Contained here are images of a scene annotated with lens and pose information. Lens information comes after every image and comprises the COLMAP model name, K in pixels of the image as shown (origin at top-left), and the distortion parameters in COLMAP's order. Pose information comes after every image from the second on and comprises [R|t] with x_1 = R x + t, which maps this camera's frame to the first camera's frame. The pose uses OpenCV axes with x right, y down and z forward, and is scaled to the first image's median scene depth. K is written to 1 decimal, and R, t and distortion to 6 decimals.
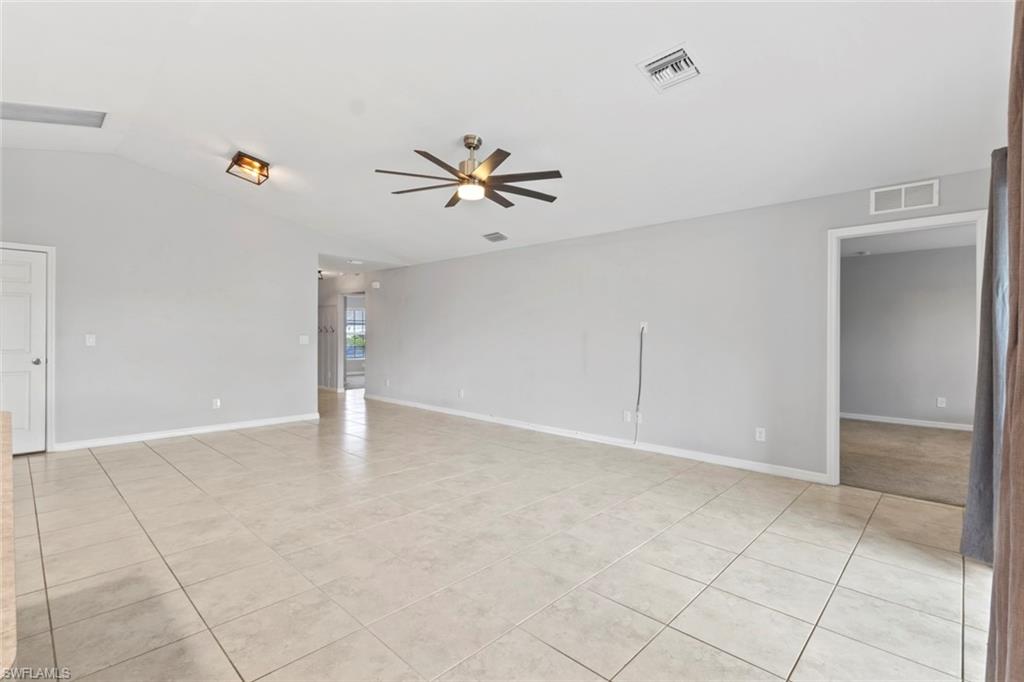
lens RADIAL K [[474.3, 0, 507.4], [0, 474.3, 335.7], [0, 0, 1]] dist [0.002409, 0.000408]
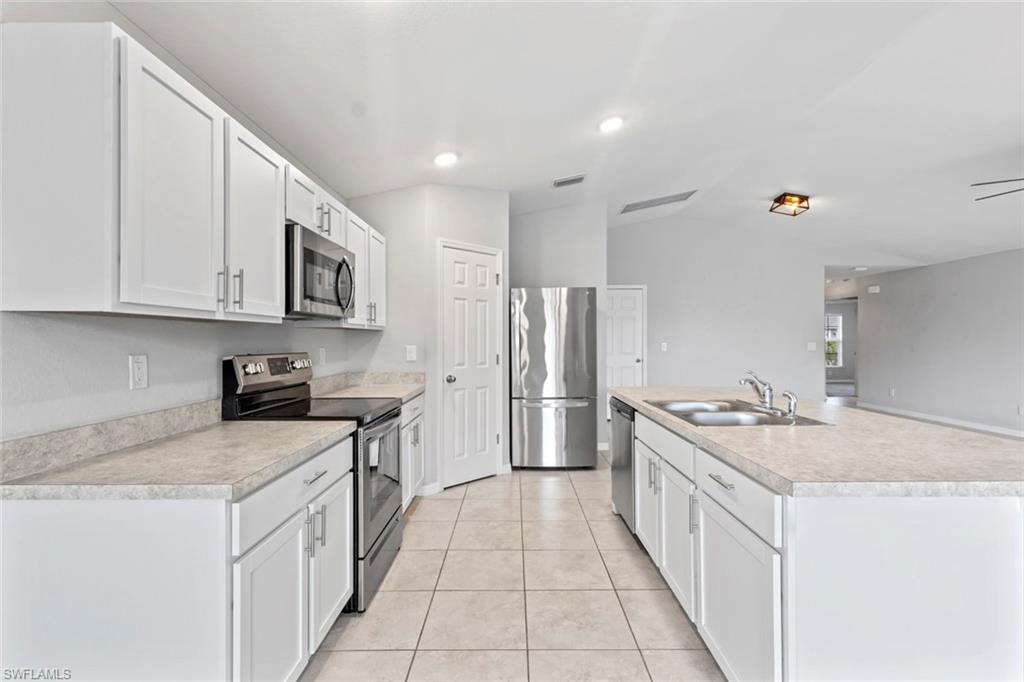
lens RADIAL K [[474.3, 0, 512.5], [0, 474.3, 340.4], [0, 0, 1]] dist [0.002409, 0.000408]
pose [[0.690294, -0.009320, -0.723468, -0.219367], [0.005457, 0.999956, -0.007675, -0.002091], [0.723508, 0.001350, 0.690315, -0.462854]]
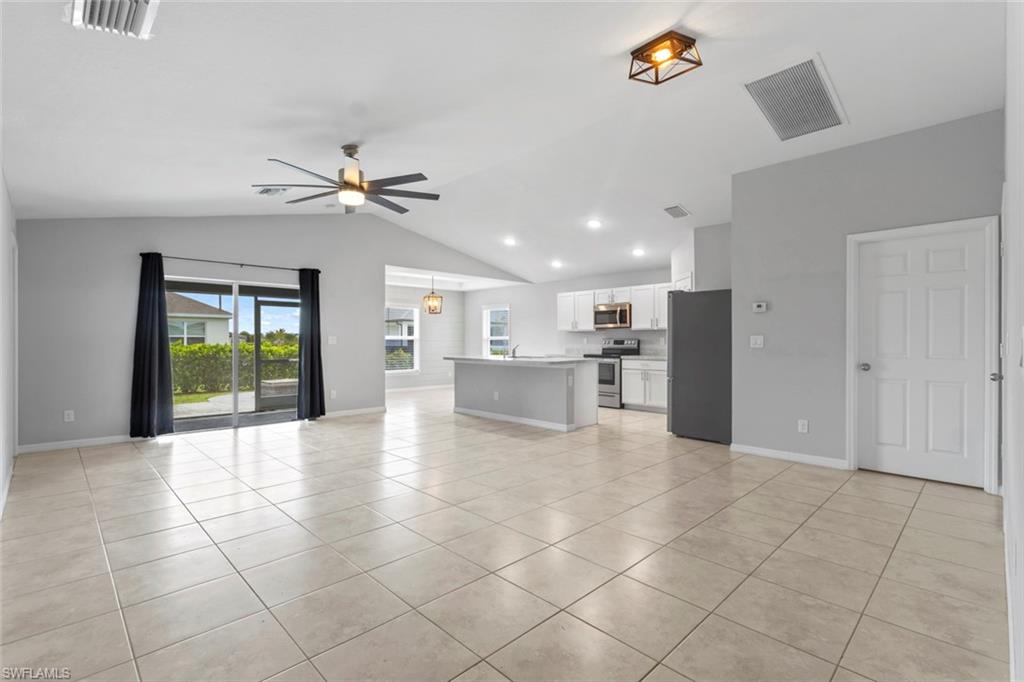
lens RADIAL K [[474.3, 0, 507.7], [0, 474.3, 340.5], [0, 0, 1]] dist [0.002409, 0.000408]
pose [[-0.998974, -0.006557, 0.044810, -0.513525], [-0.006334, 0.999967, 0.005102, 0.010131], [-0.044842, 0.004813, -0.998983, 2.191560]]
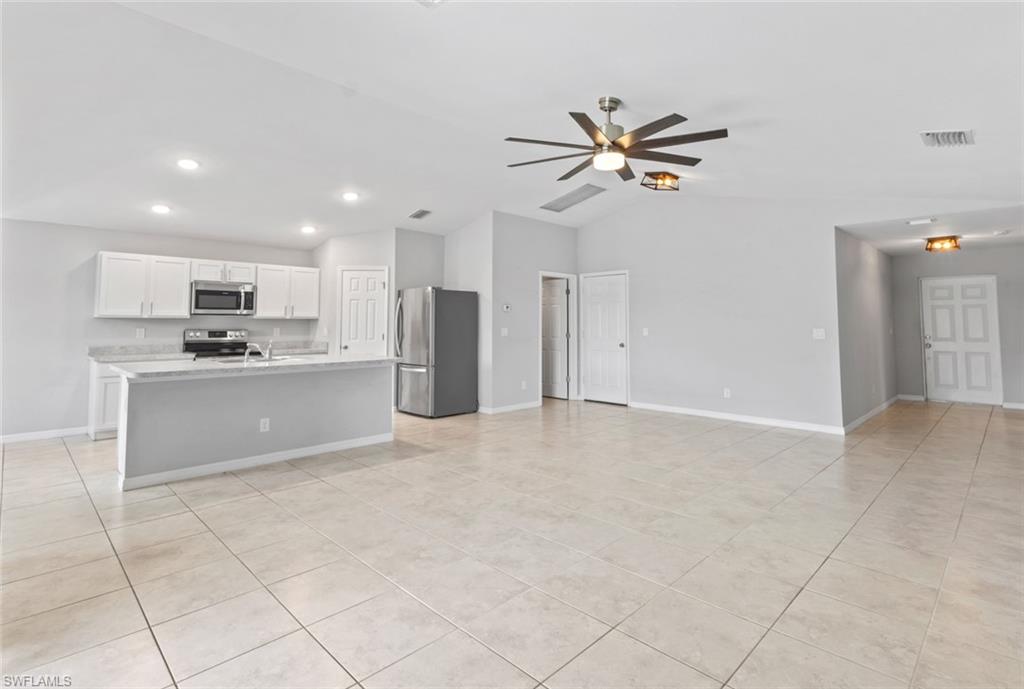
lens RADIAL K [[501.9, 0, 510.7], [0, 501.9, 292.1], [0, 0, 1]] dist [-0.003397, 0.000724]
pose [[-0.025383, -0.071592, -0.997111, 0.877626], [-0.004058, 0.997431, -0.071512, 0.000428], [0.999670, 0.002231, -0.025609, 0.911695]]
